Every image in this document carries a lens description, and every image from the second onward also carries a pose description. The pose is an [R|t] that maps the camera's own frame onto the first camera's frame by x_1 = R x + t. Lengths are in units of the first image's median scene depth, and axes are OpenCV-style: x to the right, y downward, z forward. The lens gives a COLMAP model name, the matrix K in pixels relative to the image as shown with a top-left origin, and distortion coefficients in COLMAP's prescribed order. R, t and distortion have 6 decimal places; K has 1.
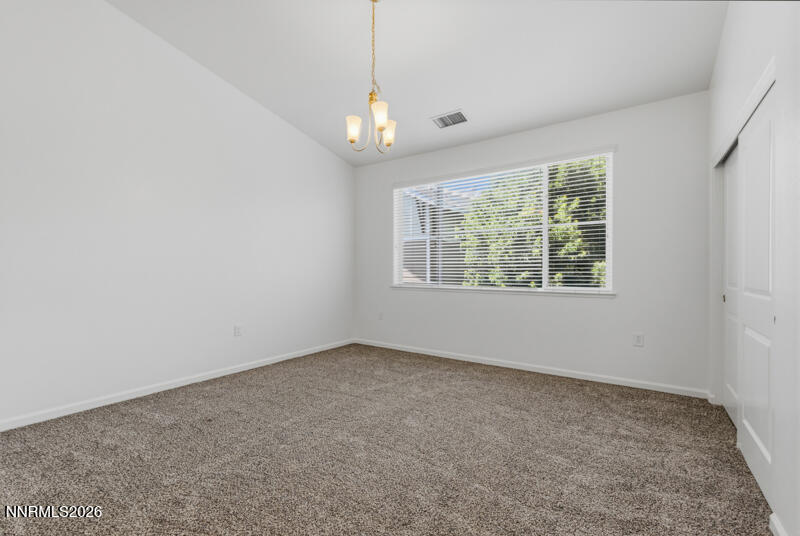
lens RADIAL K [[350.9, 0, 396.6], [0, 350.9, 266.1], [0, 0, 1]] dist [-0.002623, -0.000758]
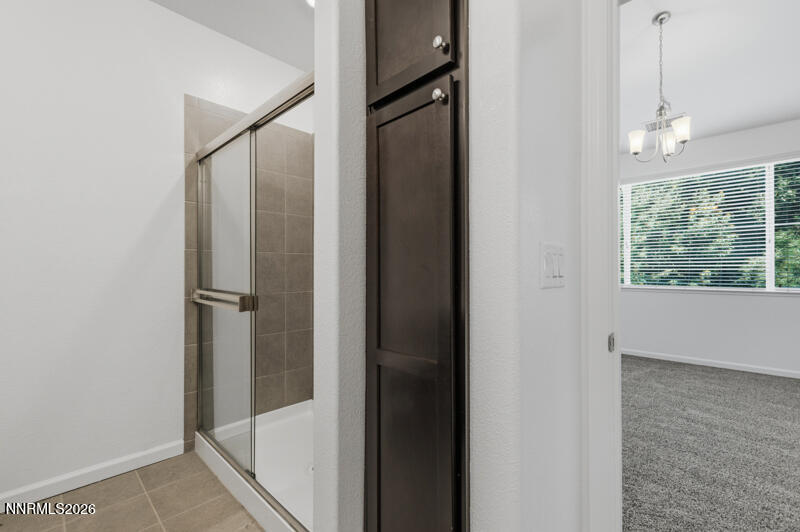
lens RADIAL K [[350.9, 0, 397.8], [0, 350.9, 267.9], [0, 0, 1]] dist [-0.002623, -0.000758]
pose [[0.988295, -0.002343, -0.152540, -0.482606], [0.004745, 0.999870, 0.015382, -0.016930], [0.152484, -0.015926, 0.988178, -0.134366]]
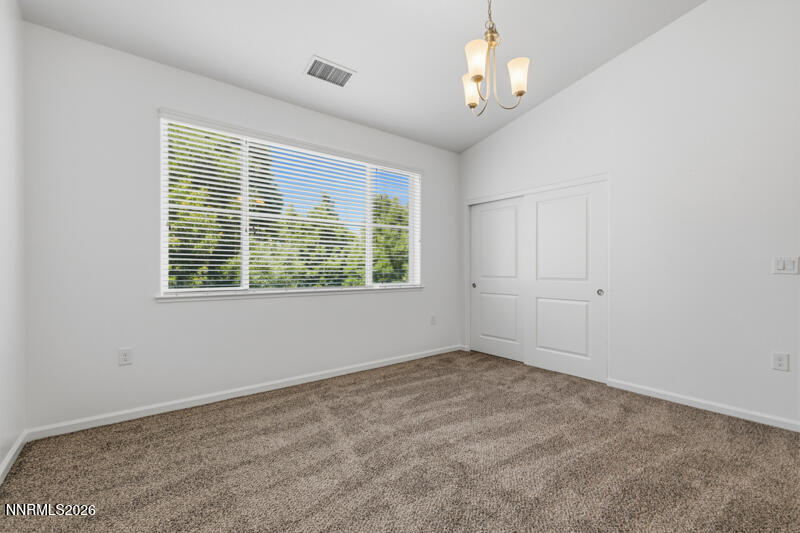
lens RADIAL K [[350.9, 0, 396.1], [0, 350.9, 270.0], [0, 0, 1]] dist [-0.002623, -0.000758]
pose [[0.282400, -0.007147, 0.959270, -0.569370], [-0.015889, 0.999800, 0.012126, 0.003293], [-0.959165, -0.018666, 0.282231, 0.662376]]
